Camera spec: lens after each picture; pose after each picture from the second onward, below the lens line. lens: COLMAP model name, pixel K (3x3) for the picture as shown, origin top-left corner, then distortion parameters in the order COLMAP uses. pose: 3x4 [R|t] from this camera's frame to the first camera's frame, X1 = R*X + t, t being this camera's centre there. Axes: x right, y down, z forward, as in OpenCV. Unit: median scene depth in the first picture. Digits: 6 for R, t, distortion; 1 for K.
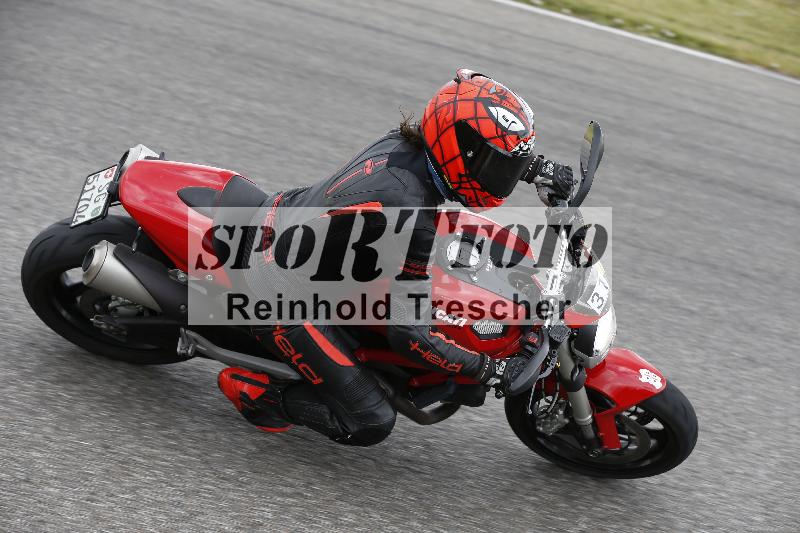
lens RADIAL K [[2564.4, 0, 398.0], [0, 2564.4, 273.2], [0, 0, 1]] dist [-0.677824, 0.000000]
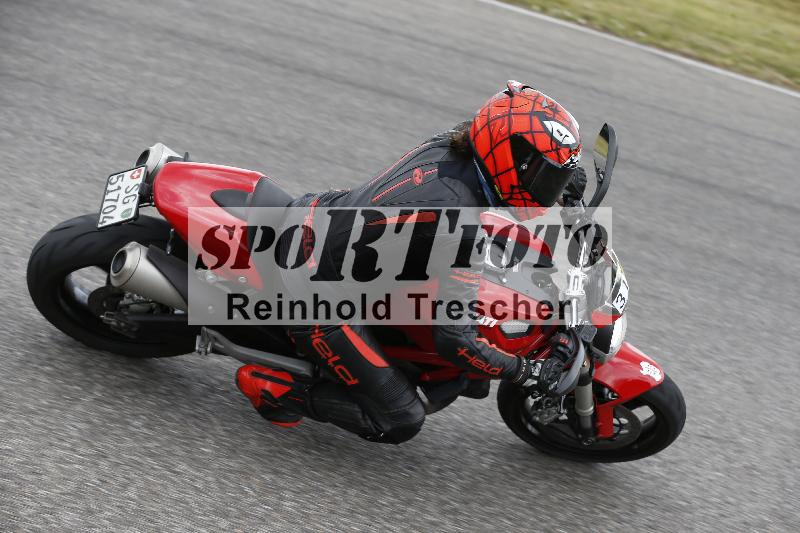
lens RADIAL K [[2564.4, 0, 399.8], [0, 2564.4, 265.4], [0, 0, 1]] dist [-0.677824, 0.000000]
pose [[0.981842, -0.004039, 0.189655, -0.199332], [-0.005287, 0.998802, 0.048641, -0.052123], [-0.189624, -0.048761, 0.980645, -0.001064]]
